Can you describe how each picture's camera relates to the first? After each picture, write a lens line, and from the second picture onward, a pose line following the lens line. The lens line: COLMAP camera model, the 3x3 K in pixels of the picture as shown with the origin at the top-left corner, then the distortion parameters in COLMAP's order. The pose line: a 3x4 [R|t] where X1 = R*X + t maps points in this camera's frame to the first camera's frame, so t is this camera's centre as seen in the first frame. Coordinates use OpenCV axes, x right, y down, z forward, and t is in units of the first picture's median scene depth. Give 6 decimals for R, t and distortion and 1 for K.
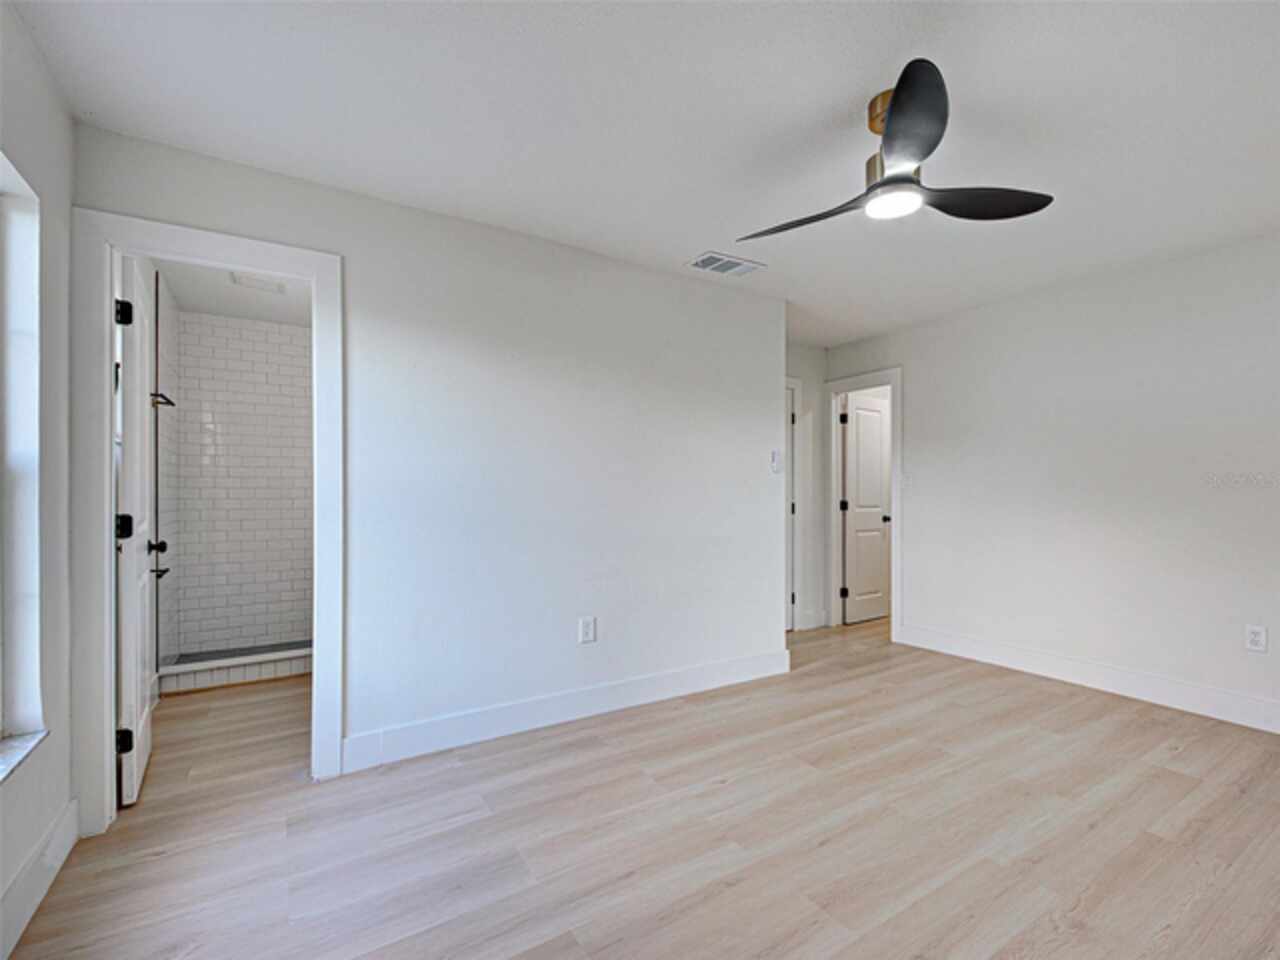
lens RADIAL K [[582.8, 0, 649.1], [0, 582.8, 488.7], [0, 0, 1]] dist [0.005063, 0.001856]
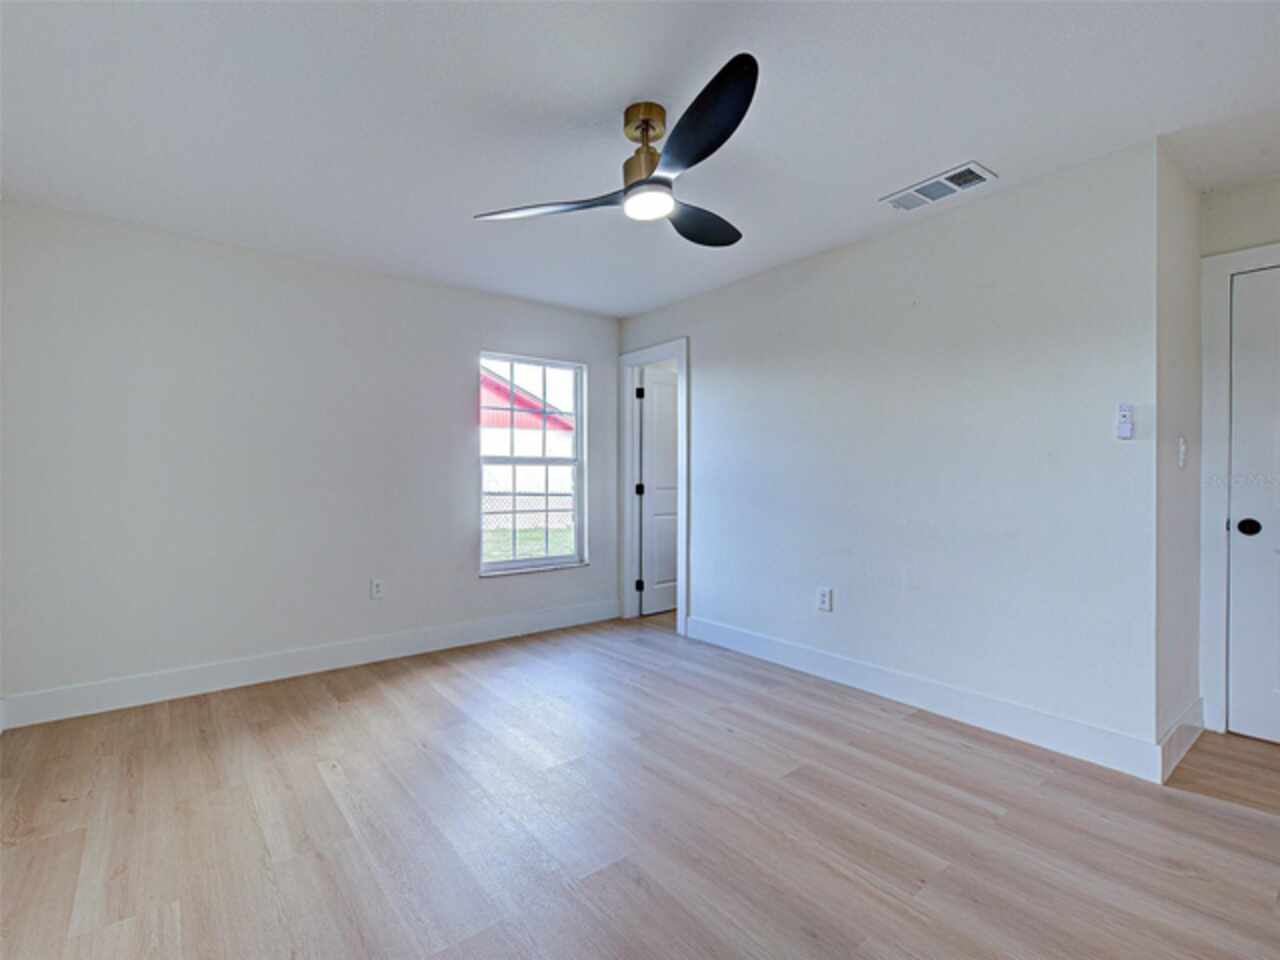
lens RADIAL K [[582.8, 0, 643.6], [0, 582.8, 477.9], [0, 0, 1]] dist [0.005063, 0.001856]
pose [[0.121302, 0.014558, -0.992509, 1.041120], [0.018931, 0.999677, 0.016977, -0.010889], [0.992435, -0.020849, 0.120987, 0.599390]]
